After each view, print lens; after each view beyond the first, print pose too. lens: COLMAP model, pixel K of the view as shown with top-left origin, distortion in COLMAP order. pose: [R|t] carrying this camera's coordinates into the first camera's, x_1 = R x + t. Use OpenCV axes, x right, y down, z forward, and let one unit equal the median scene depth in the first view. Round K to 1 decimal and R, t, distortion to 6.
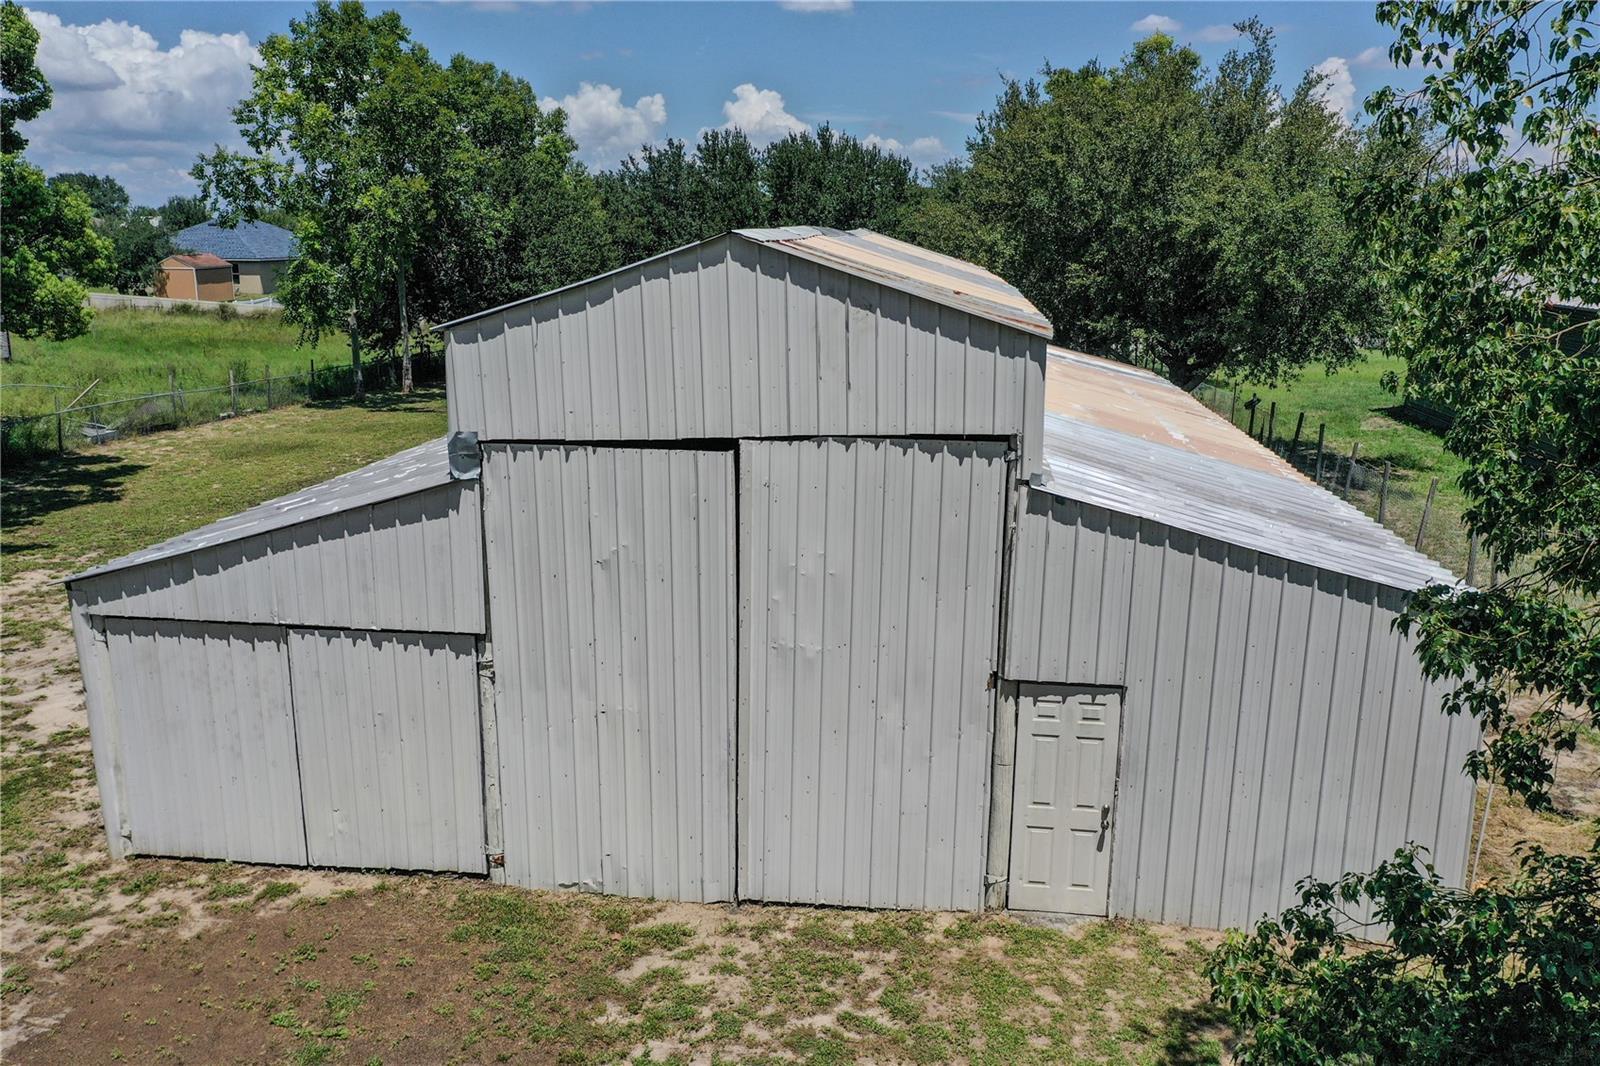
lens RADIAL K [[1287.1, 0, 798.3], [0, 1287.1, 531.2], [0, 0, 1]] dist [-0.000031, -0.016389]
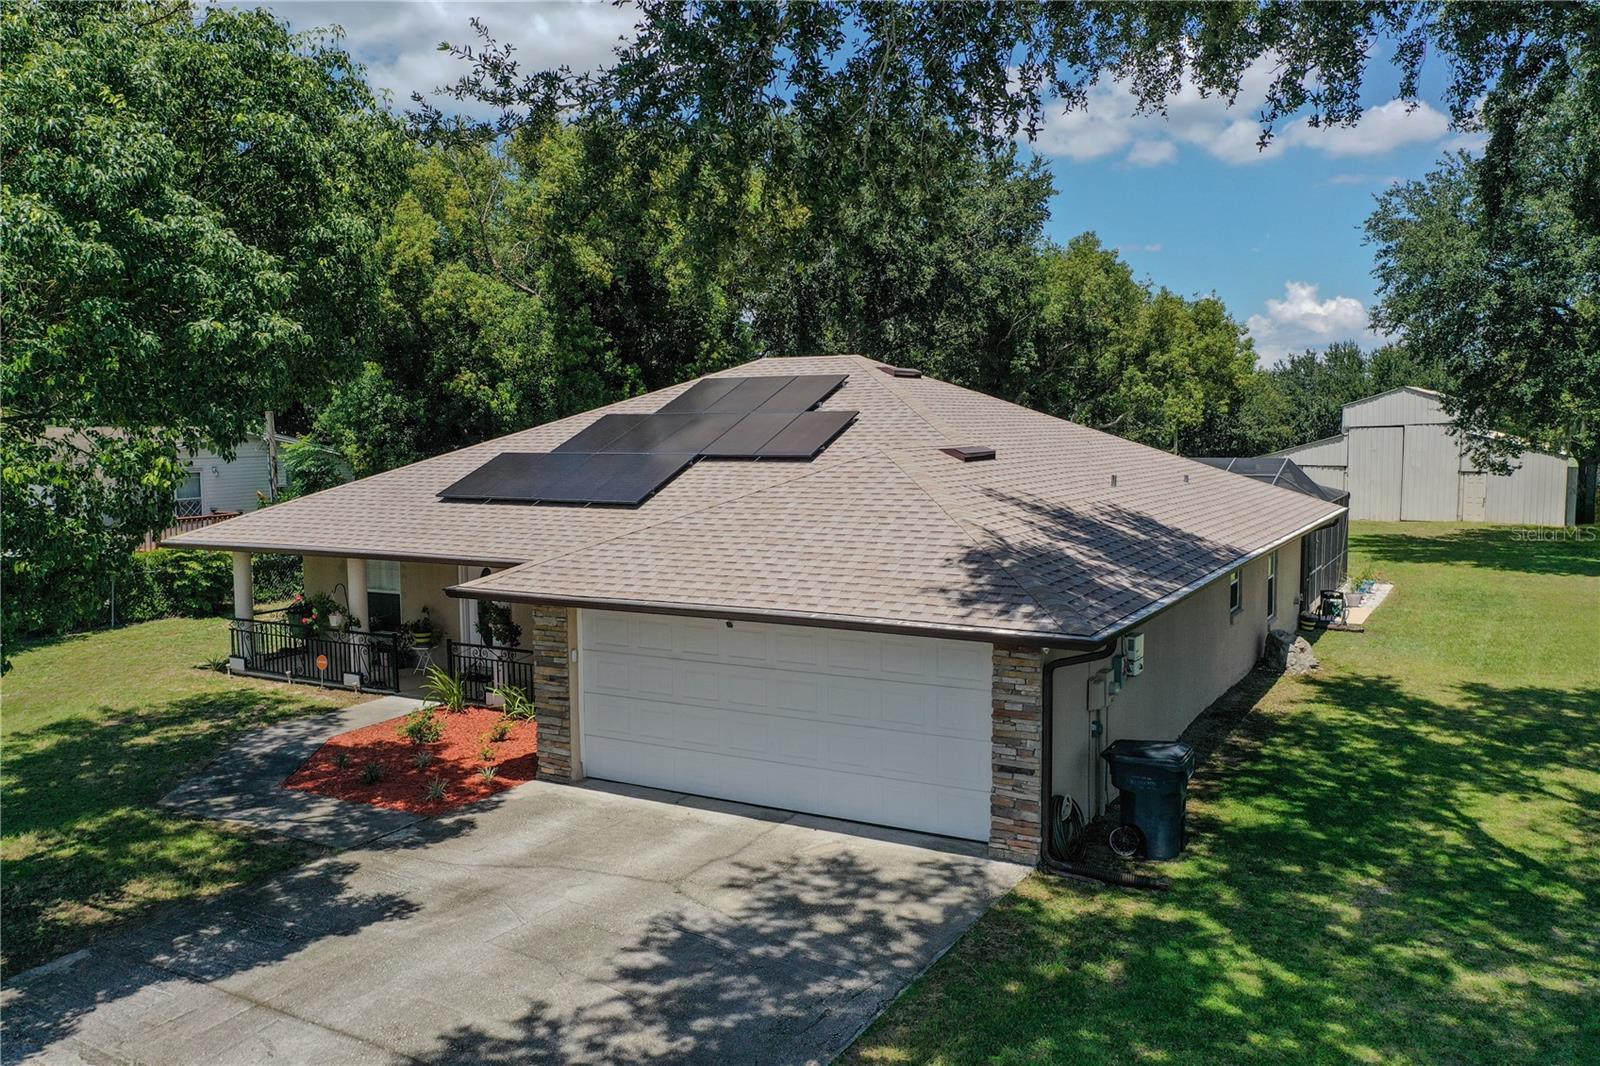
lens RADIAL K [[1287.1, 0, 799.3], [0, 1287.1, 532.4], [0, 0, 1]] dist [-0.000031, -0.016389]
pose [[0.914762, 0.019913, -0.403503, -0.173176], [-0.077947, 0.988717, -0.127917, 1.183352], [0.396403, 0.148466, 0.905992, -4.500457]]
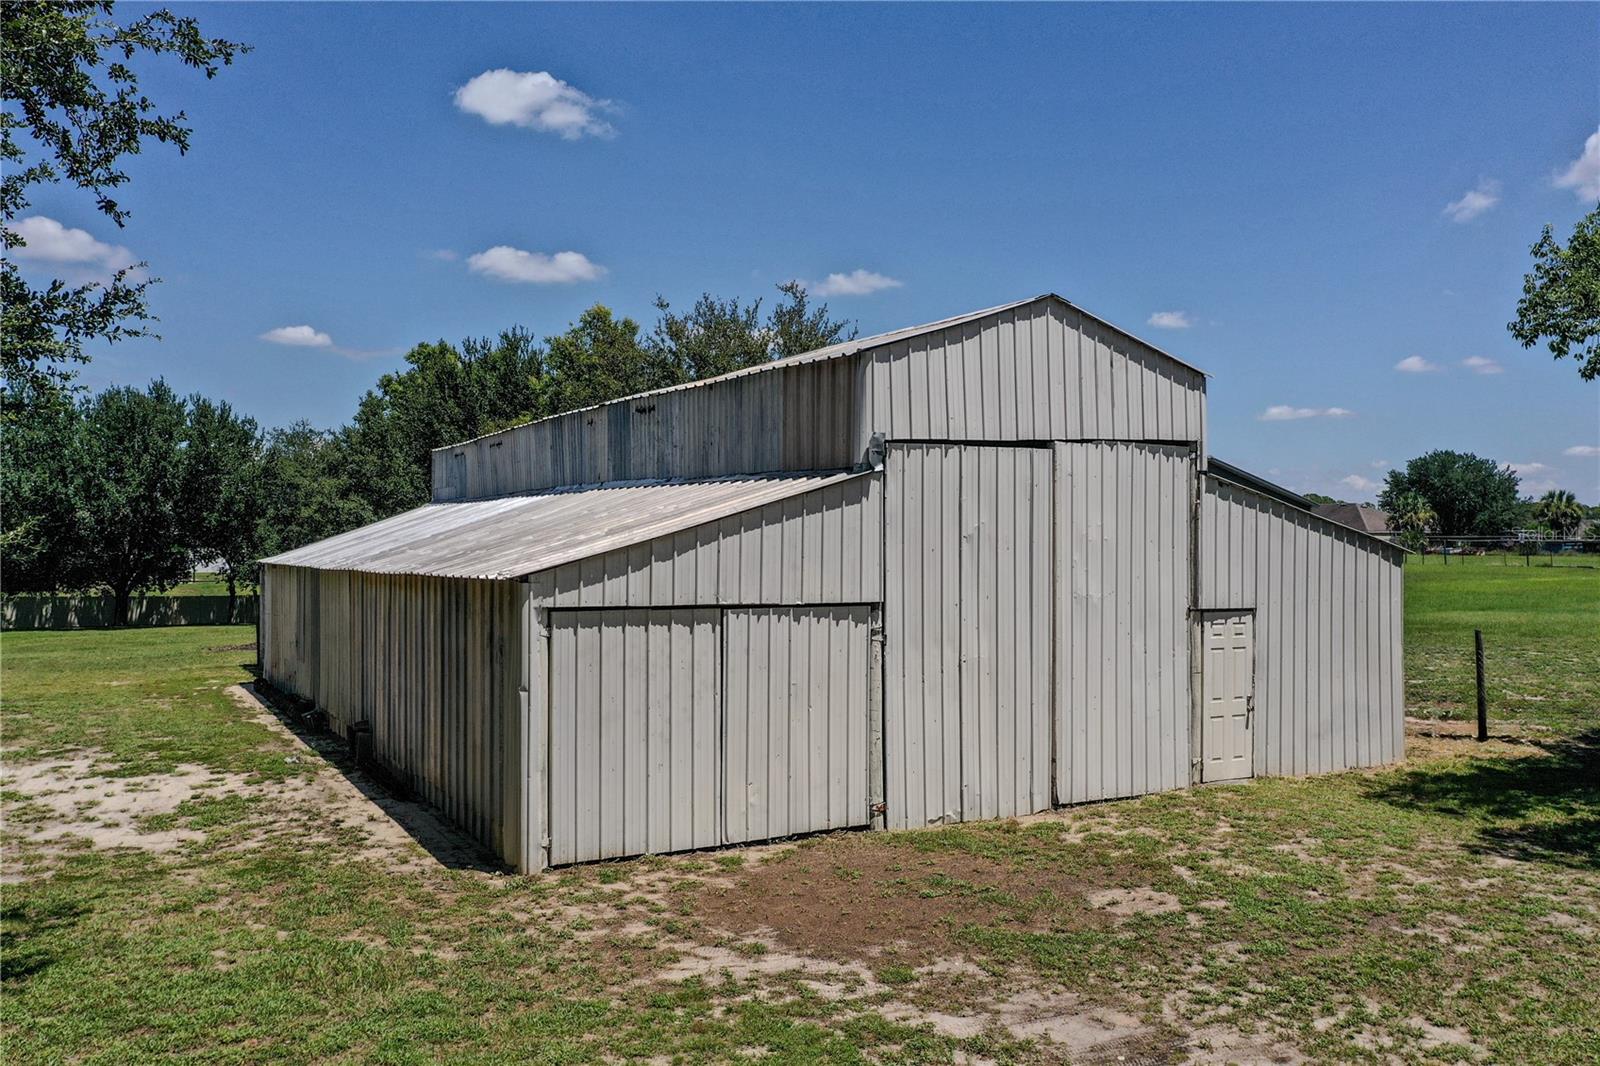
lens RADIAL K [[1287.1, 0, 795.9], [0, 1287.1, 539.0], [0, 0, 1]] dist [-0.000031, -0.016389]
pose [[0.814911, -0.002487, 0.579581, -1.039428], [0.136474, 0.972696, -0.187713, 0.244938], [-0.563290, 0.232068, 0.793000, 0.079540]]
